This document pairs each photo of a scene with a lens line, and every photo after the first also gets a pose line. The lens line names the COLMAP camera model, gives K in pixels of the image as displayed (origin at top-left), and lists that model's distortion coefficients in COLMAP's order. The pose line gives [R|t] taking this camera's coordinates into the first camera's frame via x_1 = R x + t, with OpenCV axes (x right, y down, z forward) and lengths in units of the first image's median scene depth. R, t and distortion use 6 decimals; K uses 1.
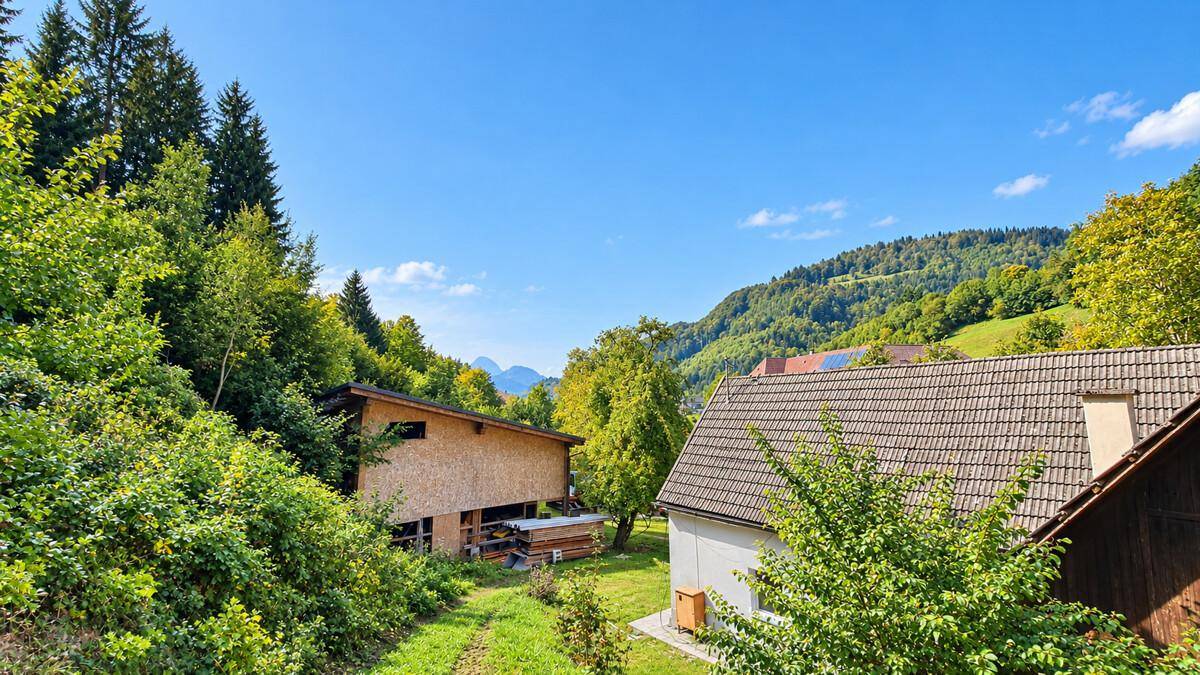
lens RADIAL K [[466.2, 0, 600.0], [0, 466.2, 337.5], [0, 0, 1]] dist [0.001001, -0.005796]
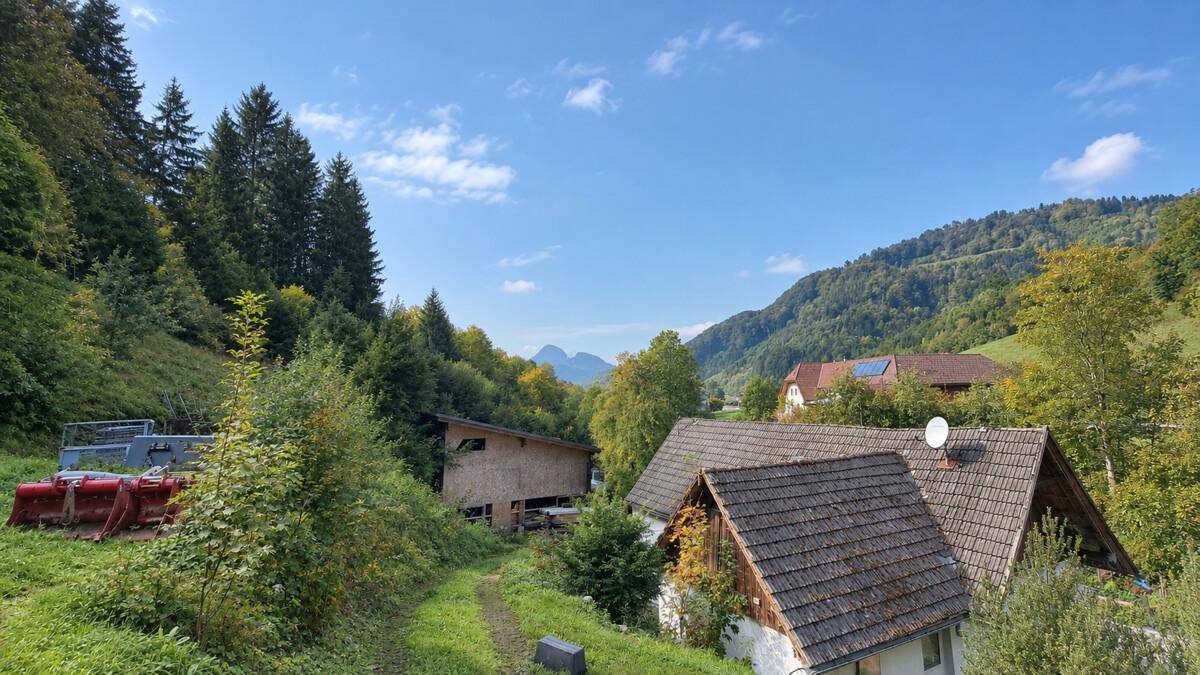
lens RADIAL K [[466.2, 0, 600.0], [0, 466.2, 337.5], [0, 0, 1]] dist [0.001001, -0.005796]
pose [[0.990362, -0.013606, -0.137833, 0.071164], [0.016910, 0.999596, 0.022827, -0.063310], [0.137467, -0.024937, 0.990192, -0.149582]]
